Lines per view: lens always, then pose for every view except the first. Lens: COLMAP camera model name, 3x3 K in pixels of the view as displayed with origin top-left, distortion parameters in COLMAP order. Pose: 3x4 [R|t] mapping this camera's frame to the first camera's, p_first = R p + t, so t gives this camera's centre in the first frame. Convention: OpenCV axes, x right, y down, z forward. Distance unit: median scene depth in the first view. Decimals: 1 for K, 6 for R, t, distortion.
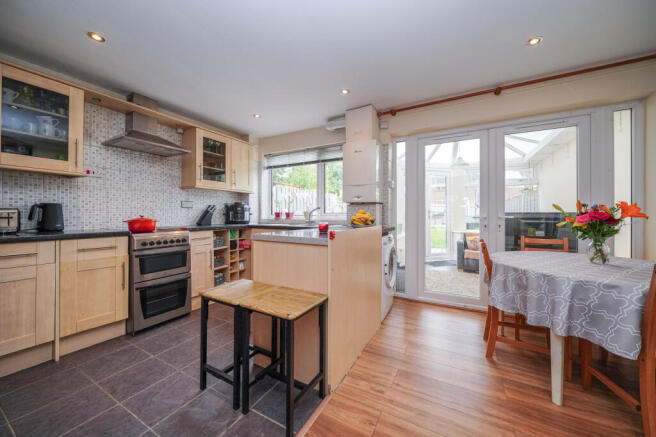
lens RADIAL K [[231.5, 0, 325.7], [0, 231.5, 216.5], [0, 0, 1]] dist [-0.005042, 0.000229]
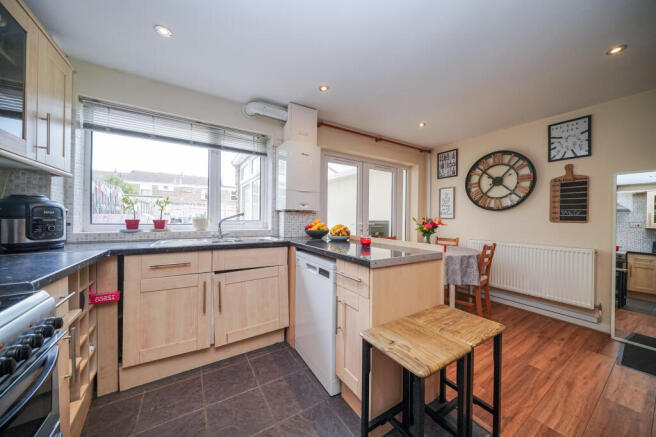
lens RADIAL K [[231.5, 0, 326.9], [0, 231.5, 217.6], [0, 0, 1]] dist [-0.005042, 0.000229]
pose [[0.478008, 0.003838, 0.878347, -0.639245], [-0.001927, 0.999993, -0.003320, -0.032159], [-0.878353, -0.000106, 0.478012, 0.510381]]
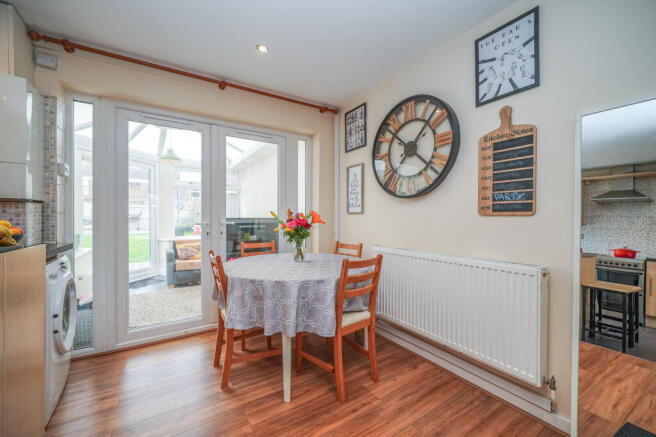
lens RADIAL K [[266.1, 0, 321.8], [0, 266.1, 217.6], [0, 0, 1]] dist [0.001827, -0.000884]
pose [[0.473621, -0.005403, 0.880712, 0.003369], [0.010498, 0.999945, 0.000489, -0.015578], [-0.880666, 0.009014, 0.473652, 0.142894]]
